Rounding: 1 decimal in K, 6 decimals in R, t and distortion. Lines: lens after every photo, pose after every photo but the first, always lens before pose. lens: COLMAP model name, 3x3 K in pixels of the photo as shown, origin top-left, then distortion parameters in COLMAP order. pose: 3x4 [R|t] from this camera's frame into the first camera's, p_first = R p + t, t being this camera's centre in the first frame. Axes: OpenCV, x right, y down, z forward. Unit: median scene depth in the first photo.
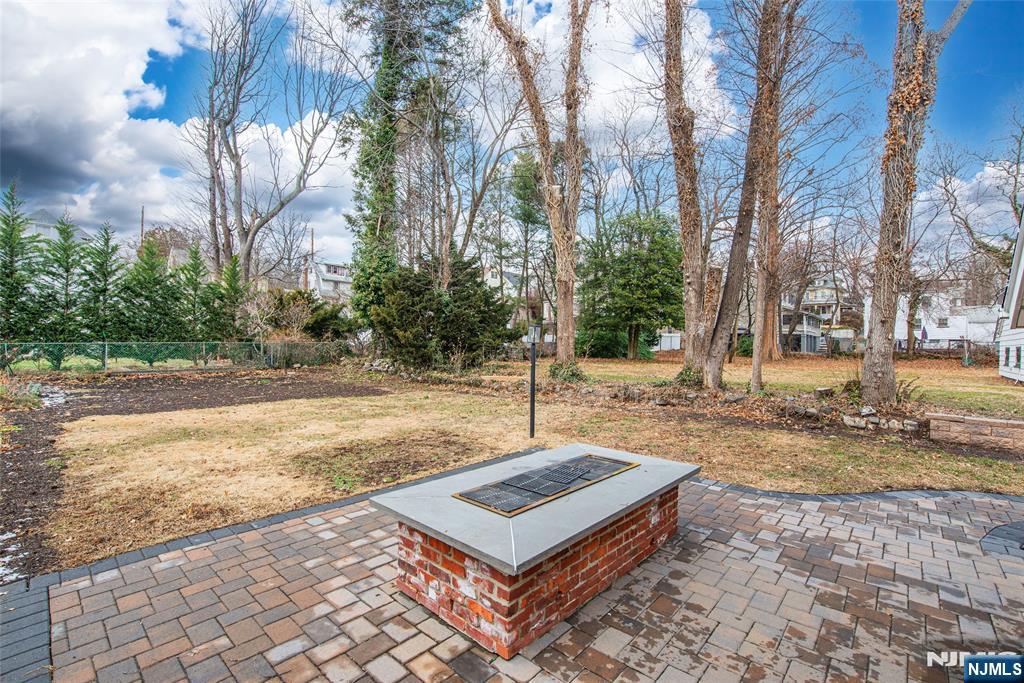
lens RADIAL K [[449.2, 0, 511.3], [0, 449.2, 343.0], [0, 0, 1]] dist [-0.000578, -0.000032]
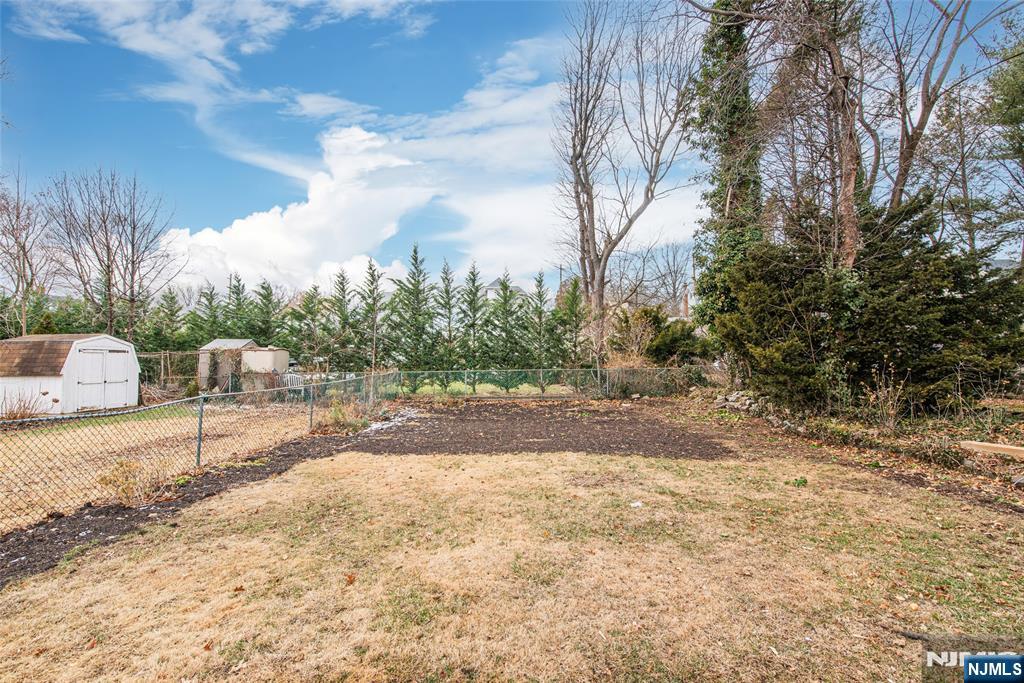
lens RADIAL K [[413.5, 0, 508.8], [0, 413.5, 343.6], [0, 0, 1]] dist [-0.016365, -0.000499]
pose [[0.640711, -0.057358, -0.765637, -0.037388], [0.011062, 0.997792, -0.065493, 0.000609], [0.767703, 0.033493, 0.639930, 0.370707]]
